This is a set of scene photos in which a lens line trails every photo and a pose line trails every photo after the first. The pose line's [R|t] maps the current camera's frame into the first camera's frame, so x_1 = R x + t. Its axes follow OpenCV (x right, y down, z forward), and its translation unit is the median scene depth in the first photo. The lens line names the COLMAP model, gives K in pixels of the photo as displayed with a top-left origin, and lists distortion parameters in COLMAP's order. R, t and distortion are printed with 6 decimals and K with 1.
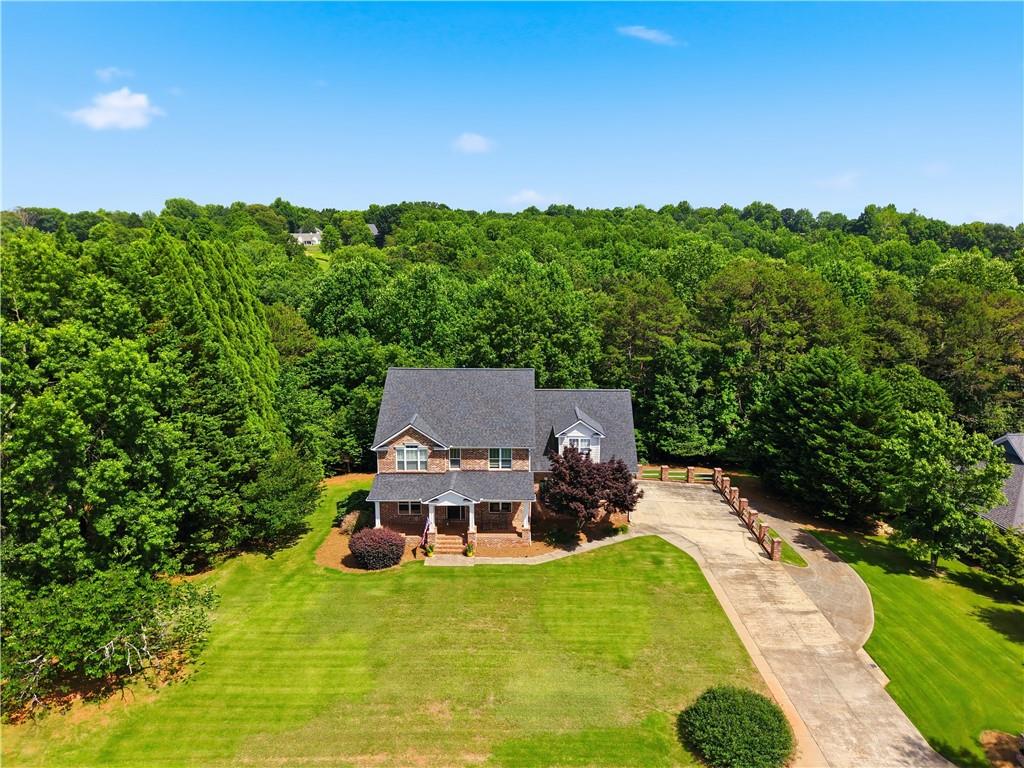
lens RADIAL K [[686.9, 0, 512.5], [0, 686.9, 359.8], [0, 0, 1]] dist [0.017185, -0.001205]
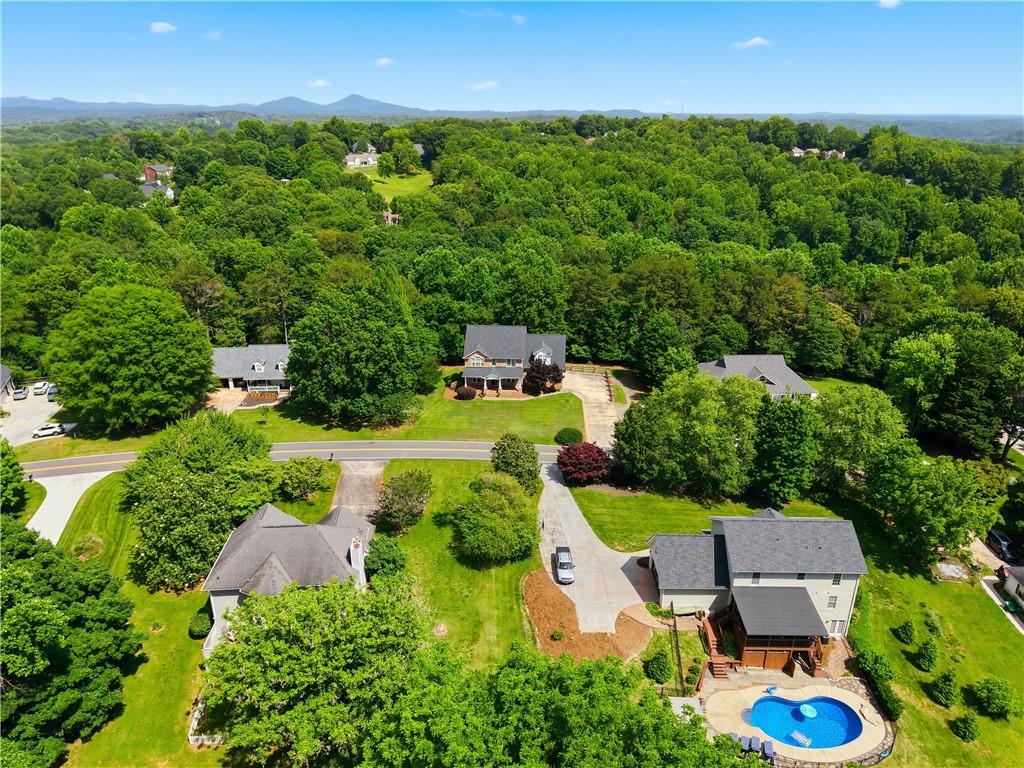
lens RADIAL K [[681.9, 0, 512.0], [0, 681.9, 384.0], [0, 0, 1]] dist [-0.001021, -0.001946]
pose [[0.998577, 0.020961, -0.049039, 0.117075], [-0.011106, 0.981094, 0.193212, -0.283416], [0.052162, -0.192392, 0.979931, -1.593933]]
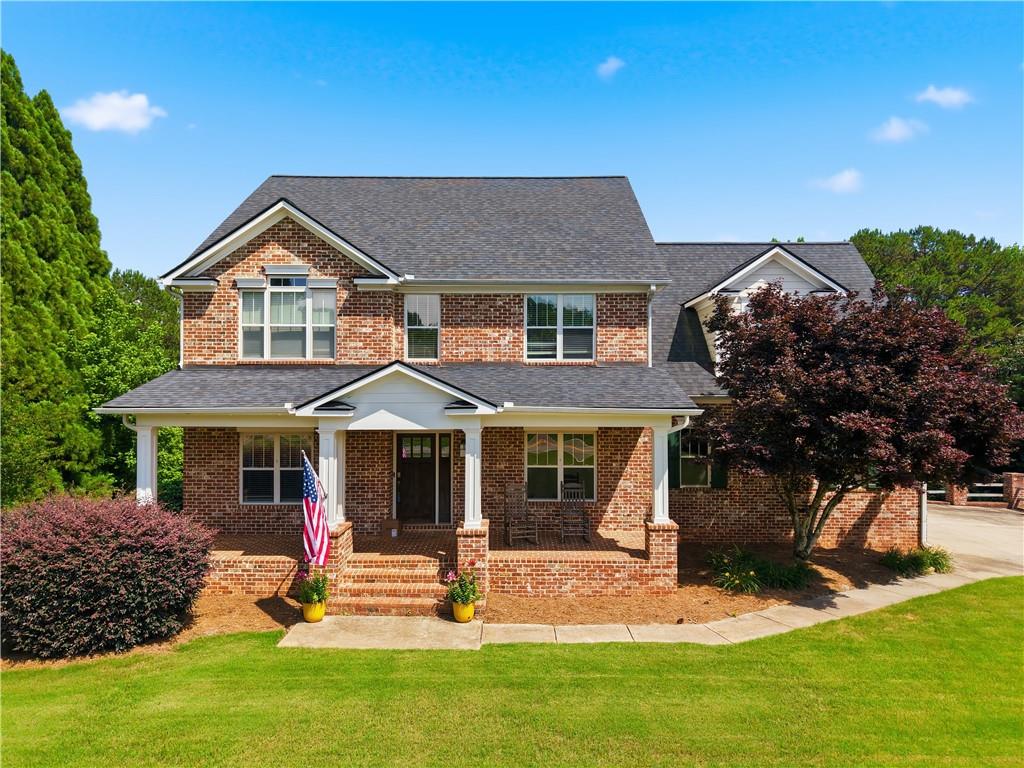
lens RADIAL K [[681.9, 0, 512.0], [0, 681.9, 384.0], [0, 0, 1]] dist [-0.001021, -0.001946]
pose [[0.999987, -0.001770, 0.004761, -0.042701], [0.002673, 0.980378, -0.197111, 0.236746], [-0.004319, 0.197121, 0.980370, 0.692081]]
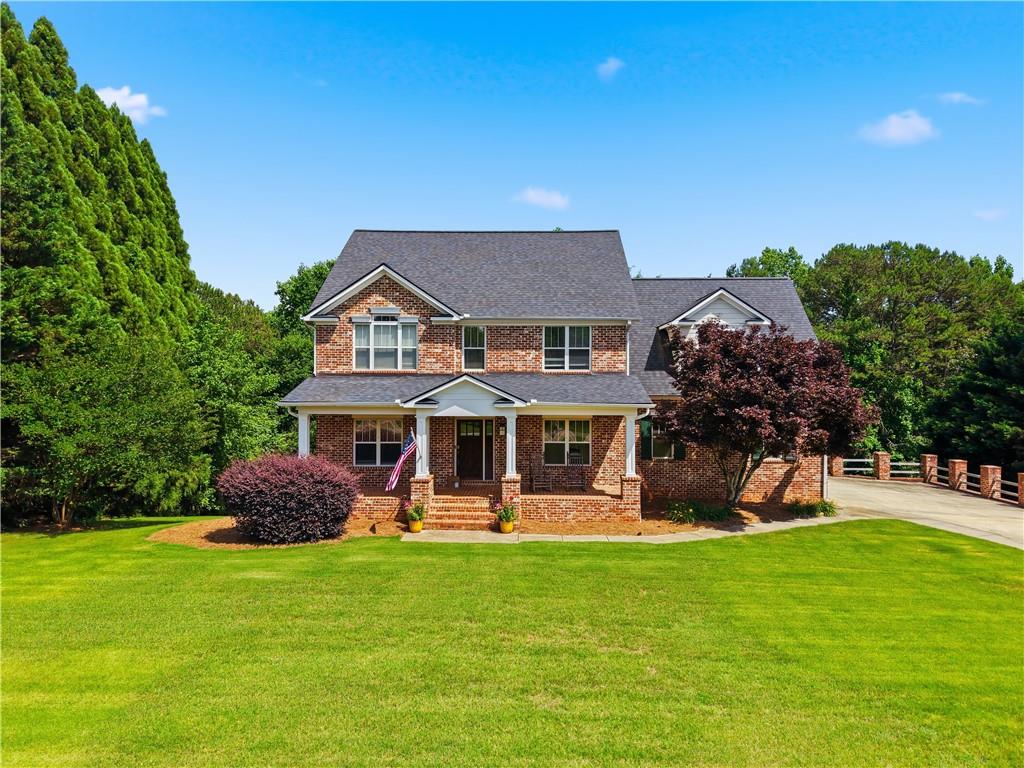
lens RADIAL K [[678.2, 0, 508.3], [0, 678.2, 383.2], [0, 0, 1]] dist [0.004504, -0.001443]
pose [[0.999830, 0.000609, -0.018434, -0.050908], [-0.004048, 0.982335, -0.187088, 0.260478], [0.017994, 0.187131, 0.982170, 0.537037]]
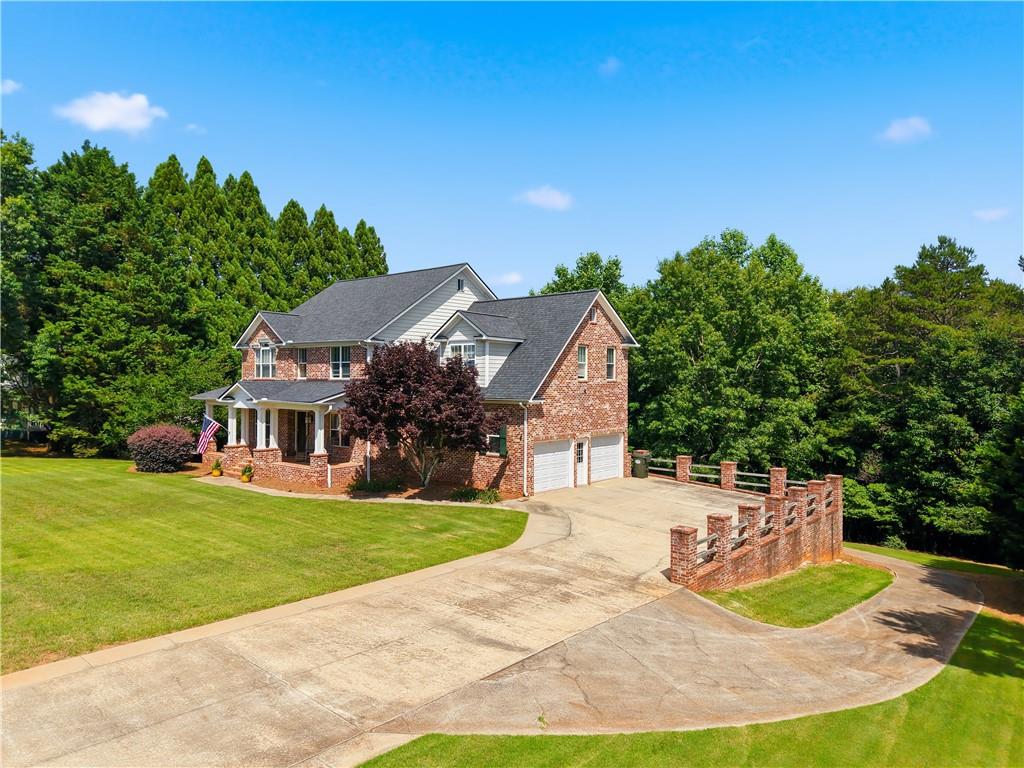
lens RADIAL K [[681.9, 0, 512.0], [0, 681.9, 384.0], [0, 0, 1]] dist [-0.001021, -0.001946]
pose [[0.762513, 0.002549, -0.646968, 0.552075], [-0.121088, 0.982884, -0.138842, 0.240246], [0.635540, 0.184209, 0.749771, 0.612219]]
